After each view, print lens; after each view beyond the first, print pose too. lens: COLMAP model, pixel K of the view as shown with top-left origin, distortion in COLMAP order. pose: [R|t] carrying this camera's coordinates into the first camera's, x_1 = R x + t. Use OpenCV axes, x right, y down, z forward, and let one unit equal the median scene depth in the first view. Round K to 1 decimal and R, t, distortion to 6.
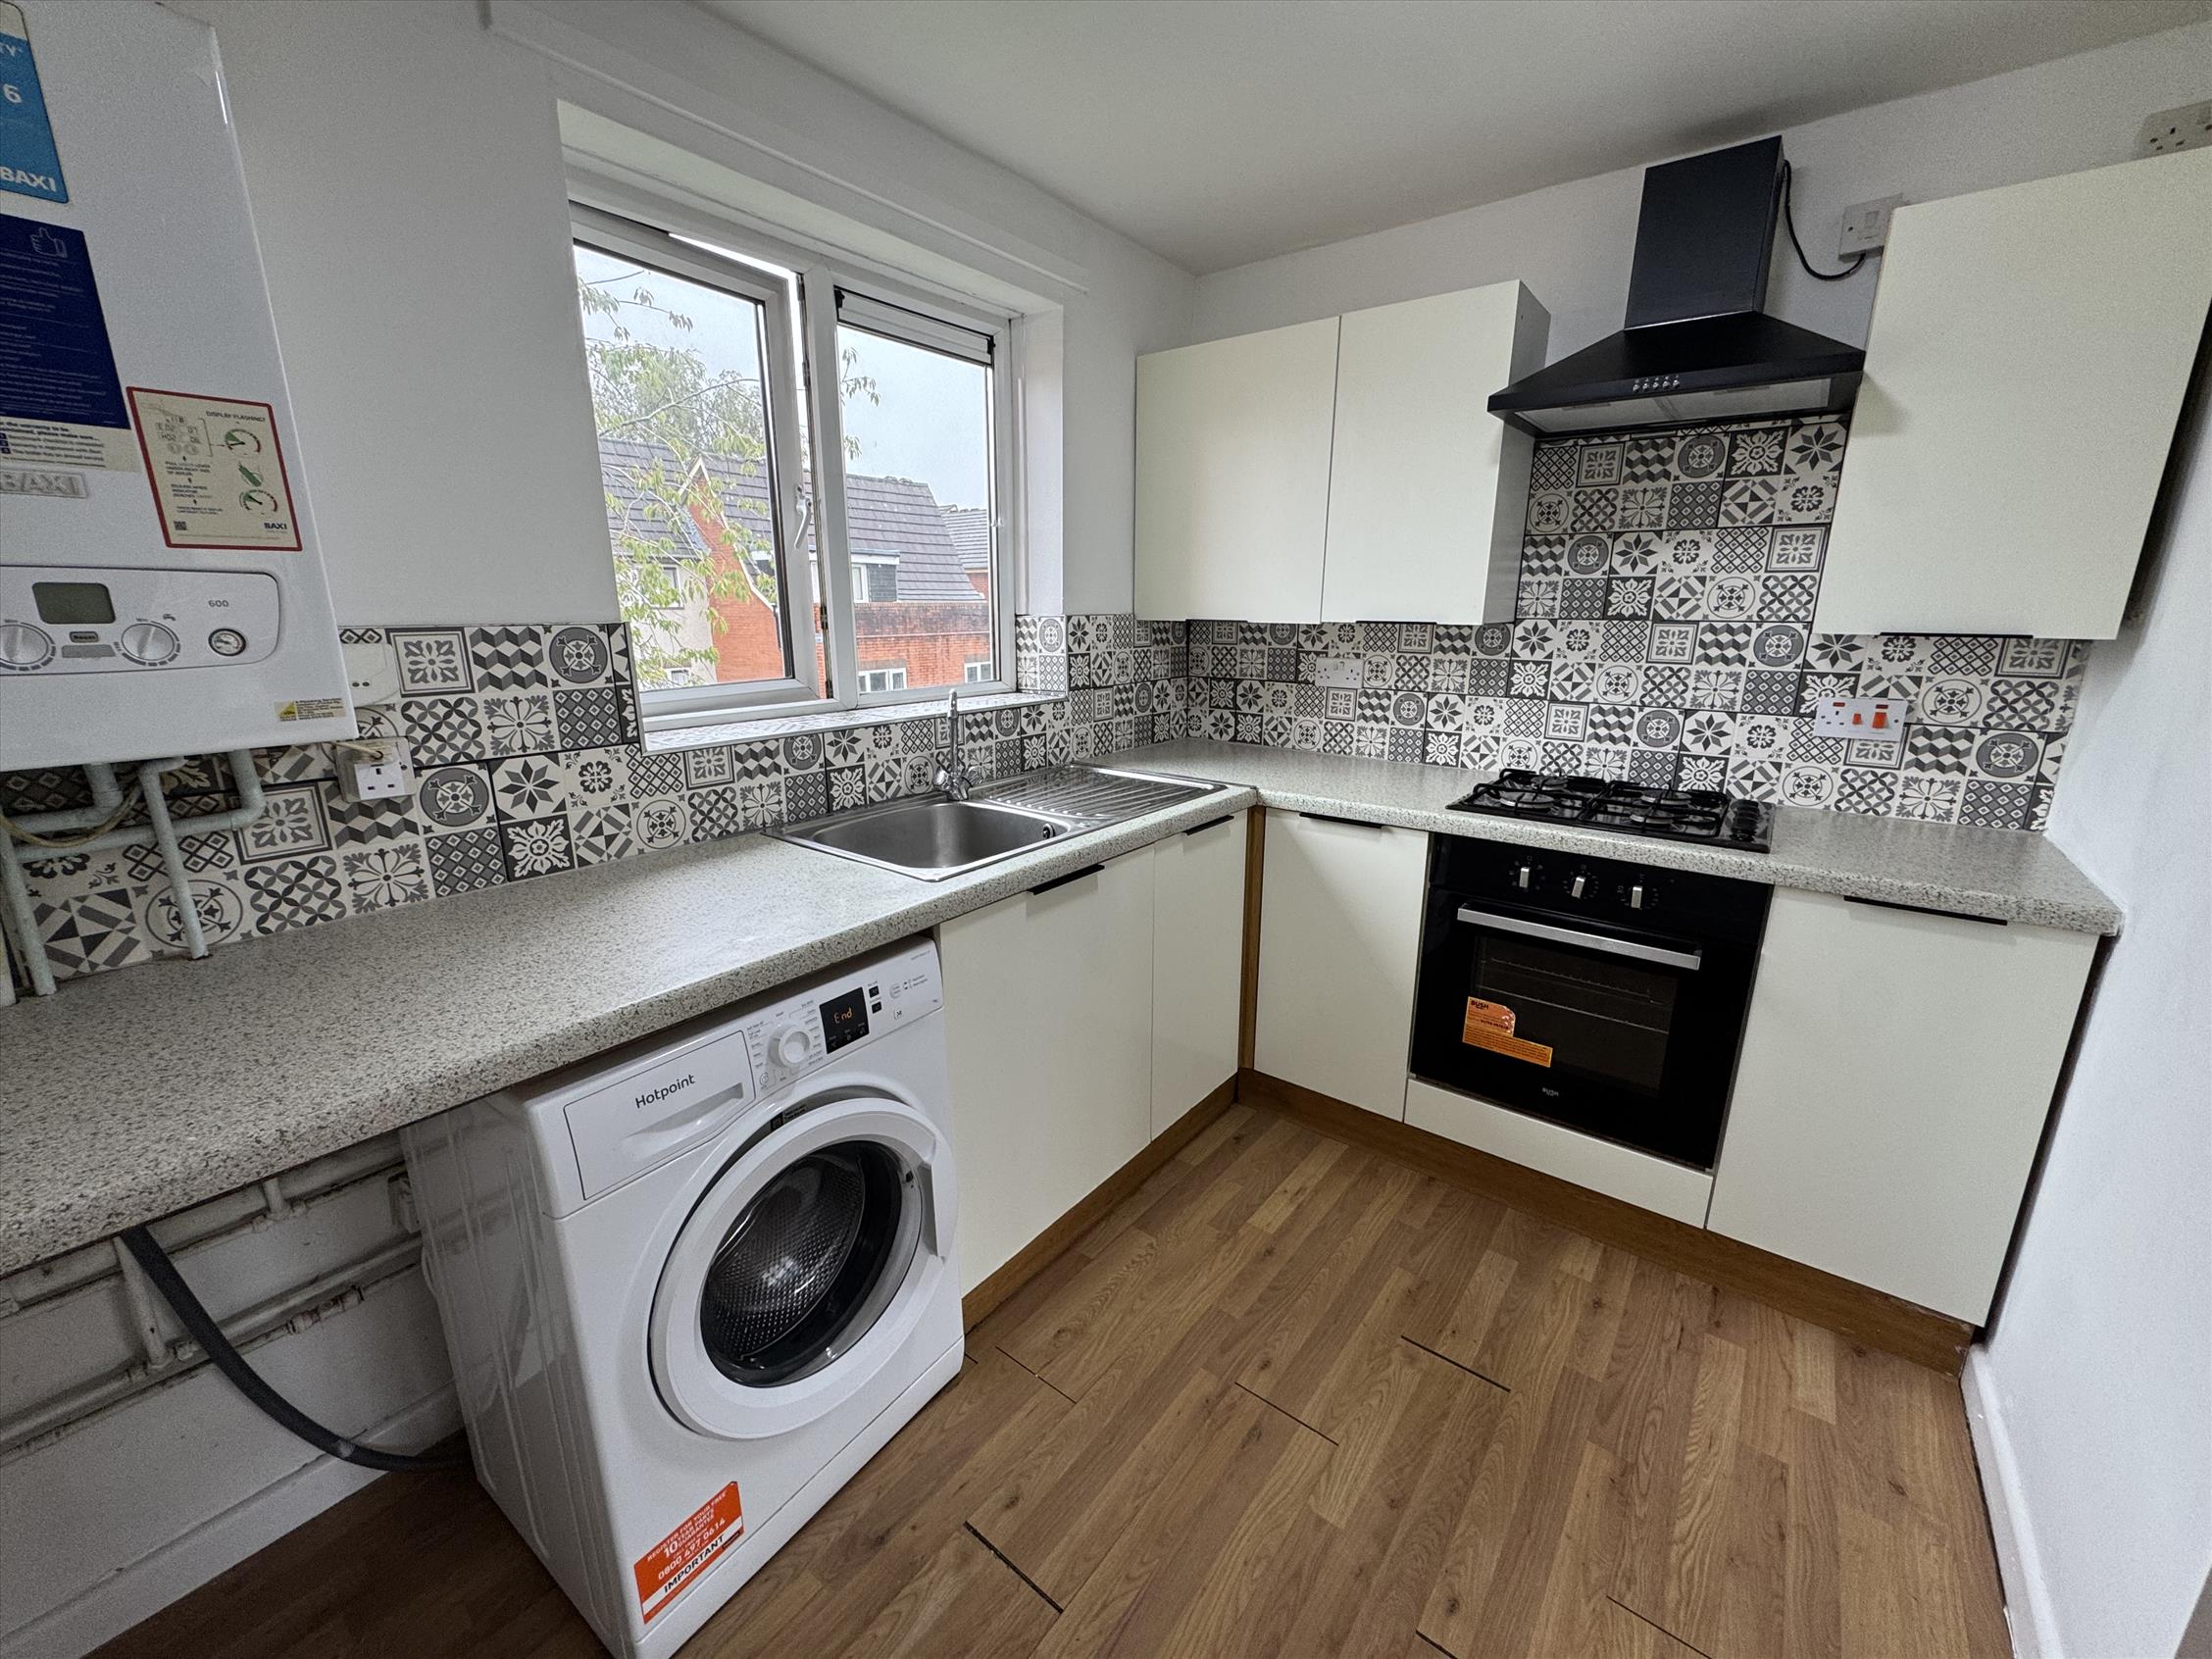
lens RADIAL K [[882.8, 0, 1105.8], [0, 882.8, 827.6], [0, 0, 1]] dist [-0.001502, 0.000088]
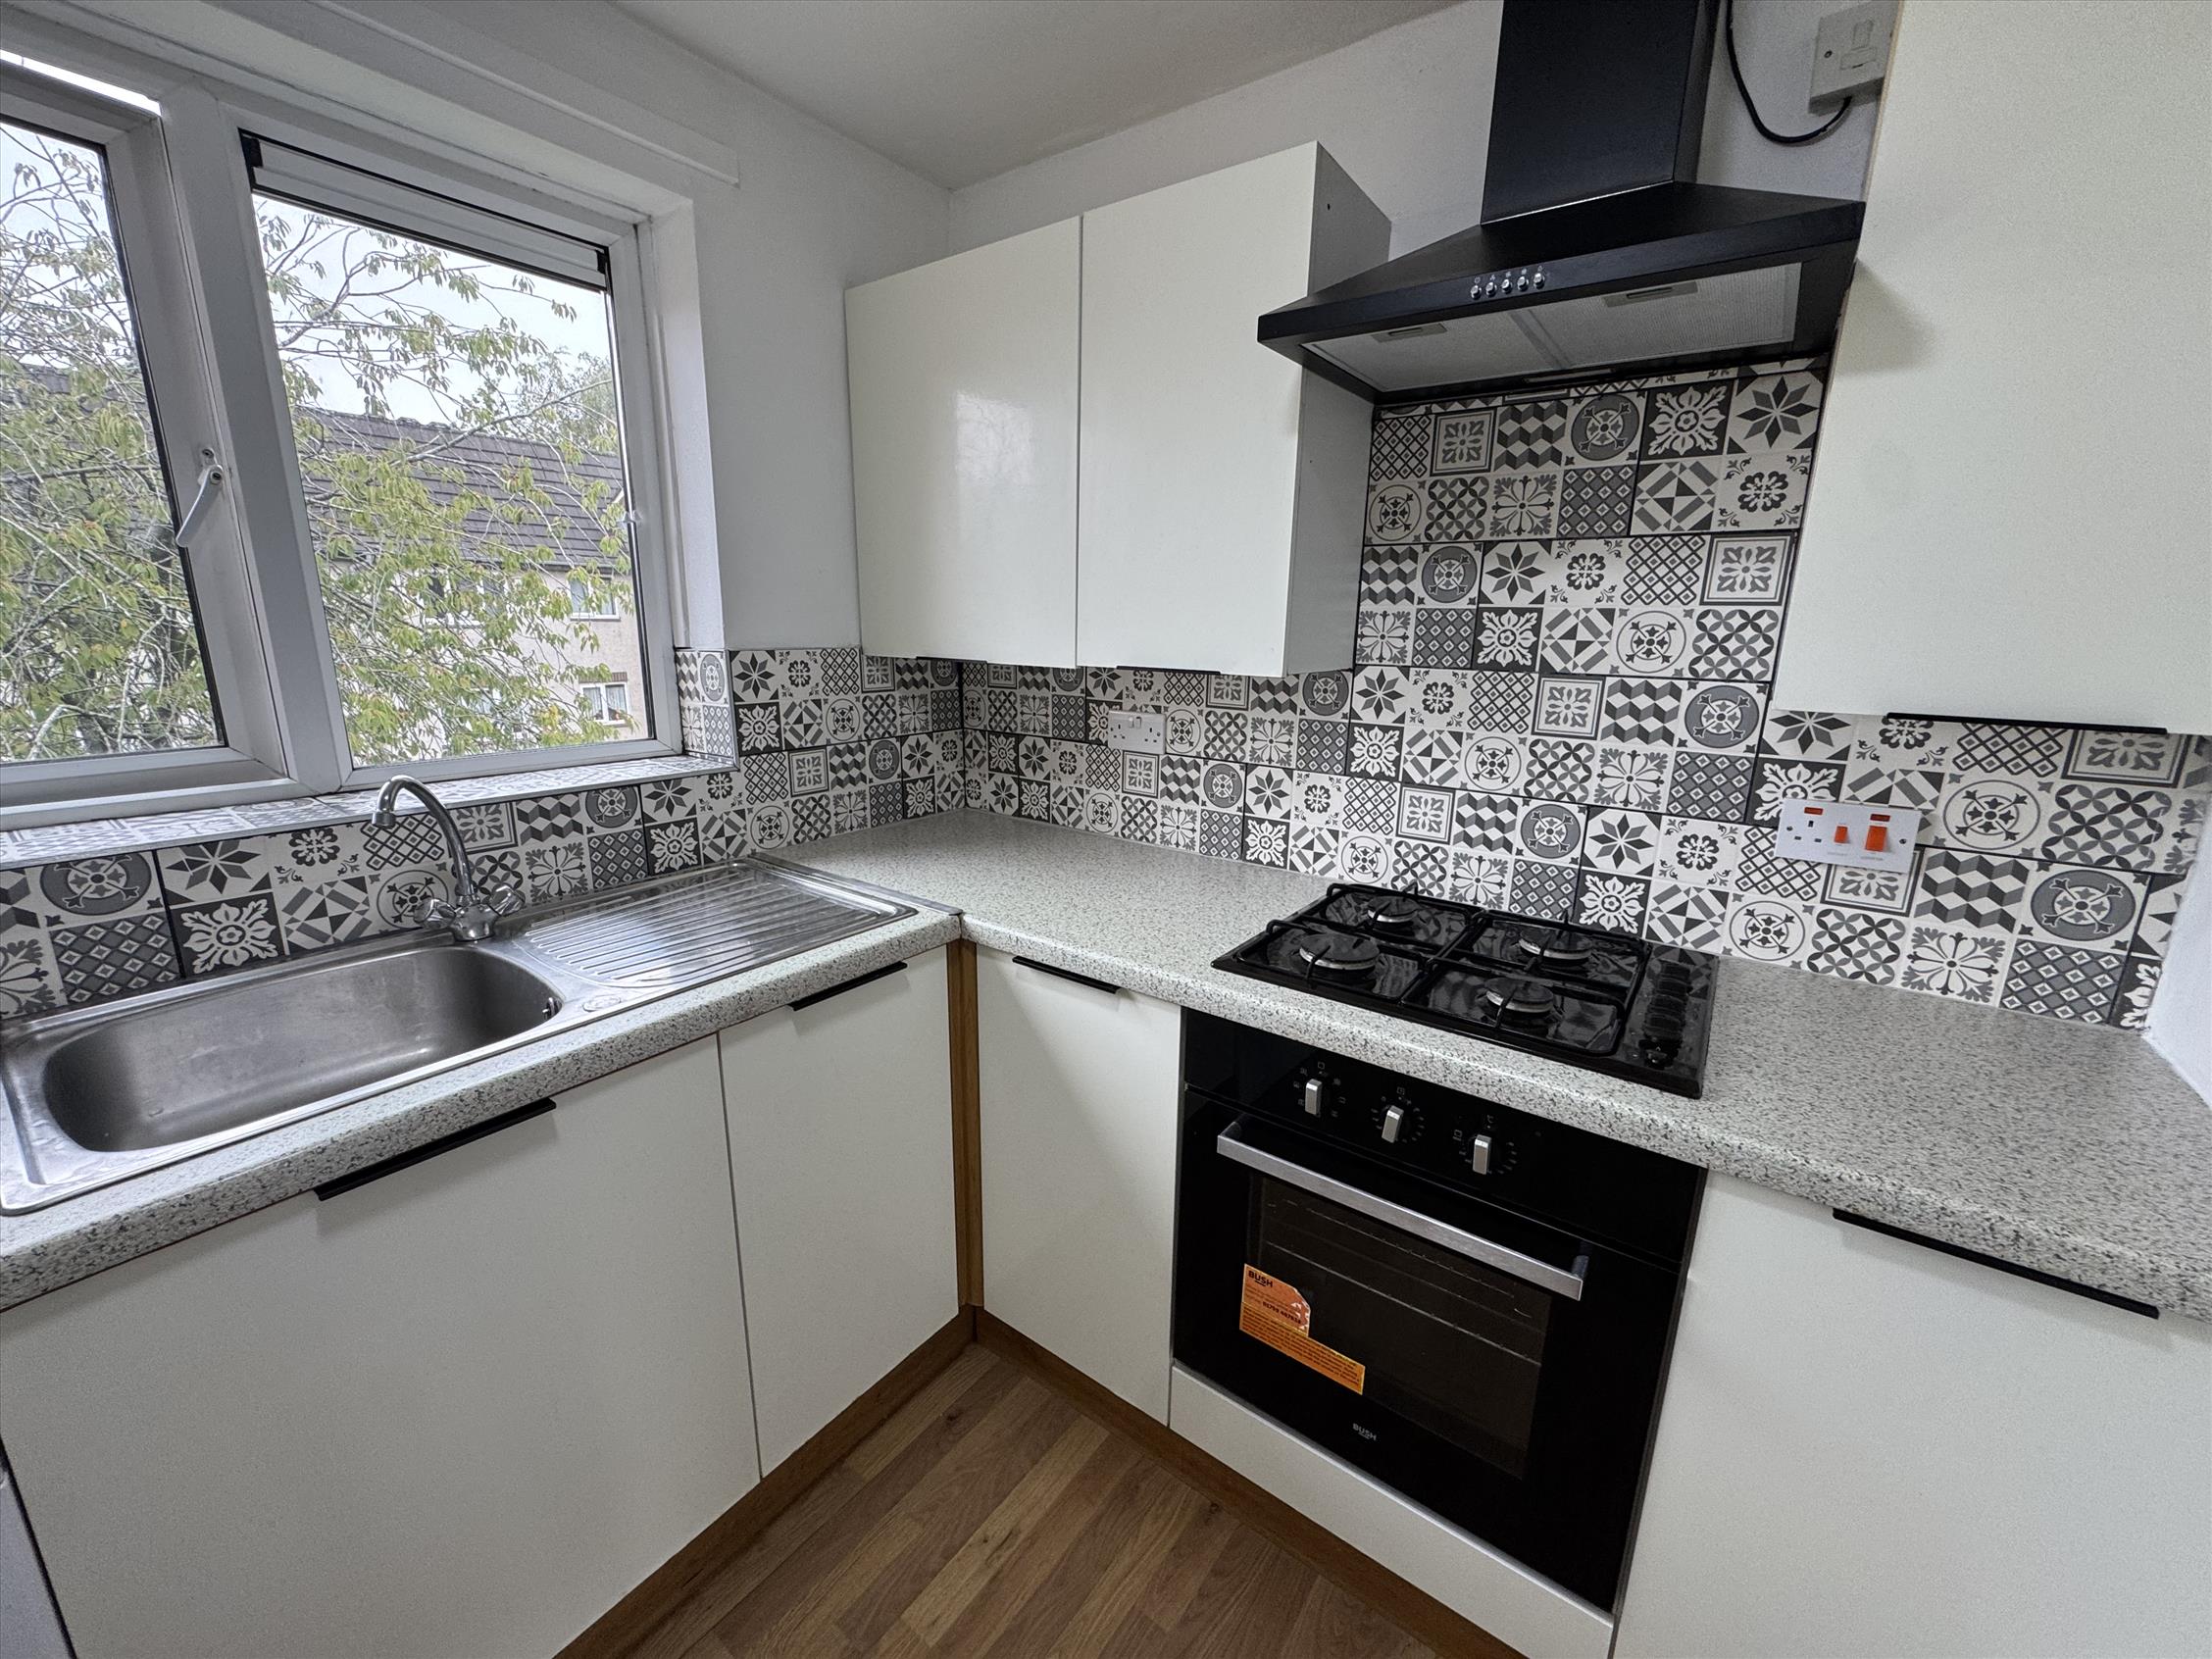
lens RADIAL K [[882.8, 0, 1104.9], [0, 882.8, 827.4], [0, 0, 1]] dist [-0.001502, 0.000088]
pose [[0.999608, 0.007236, 0.027045, 0.281691], [-0.006737, 0.999806, -0.018493, -0.106230], [-0.027173, 0.018304, 0.999463, 0.351691]]
